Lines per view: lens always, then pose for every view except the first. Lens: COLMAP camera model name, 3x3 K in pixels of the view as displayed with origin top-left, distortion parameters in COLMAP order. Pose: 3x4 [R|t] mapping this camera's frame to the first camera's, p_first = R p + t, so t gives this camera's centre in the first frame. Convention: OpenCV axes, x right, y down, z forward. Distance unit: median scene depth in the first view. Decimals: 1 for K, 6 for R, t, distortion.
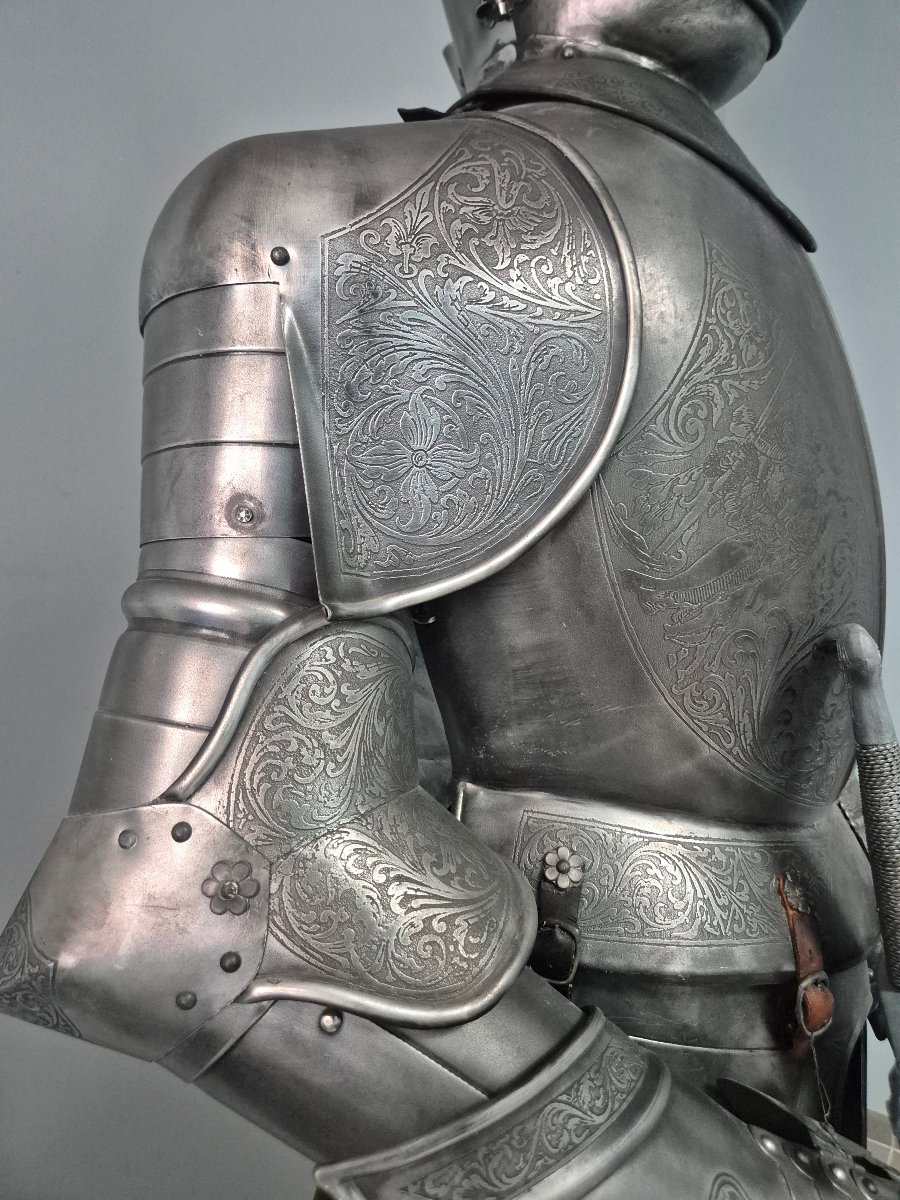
lens RADIAL K [[817.7, 0, 450.2], [0, 817.7, 624.9], [0, 0, 1]] dist [0.047414, -0.052276]
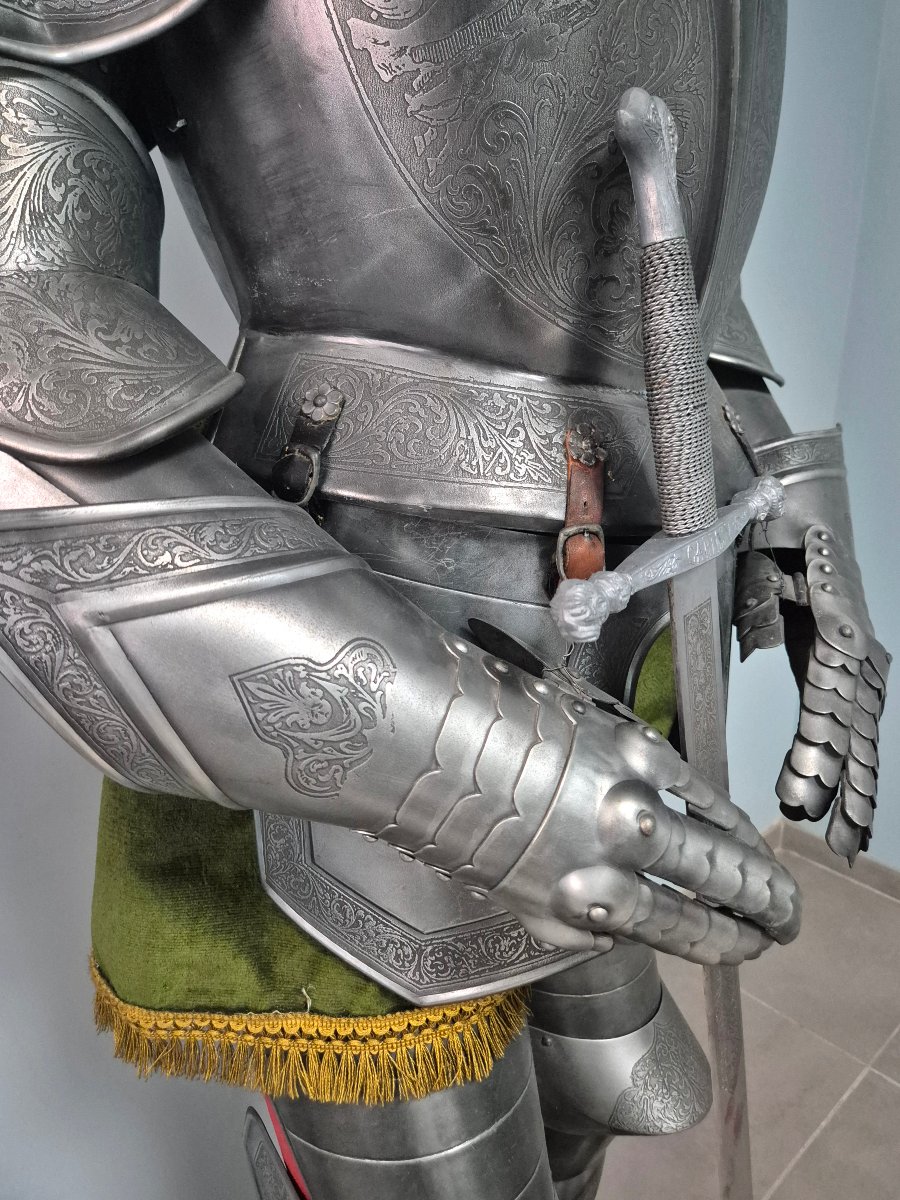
lens RADIAL K [[817.7, 0, 450.2], [0, 817.7, 624.9], [0, 0, 1]] dist [0.047414, -0.052276]
pose [[0.978139, 0.055934, -0.200286, 0.515476], [-0.012193, 0.976916, 0.213274, 0.359583], [0.207592, -0.206170, 0.956242, 0.065142]]
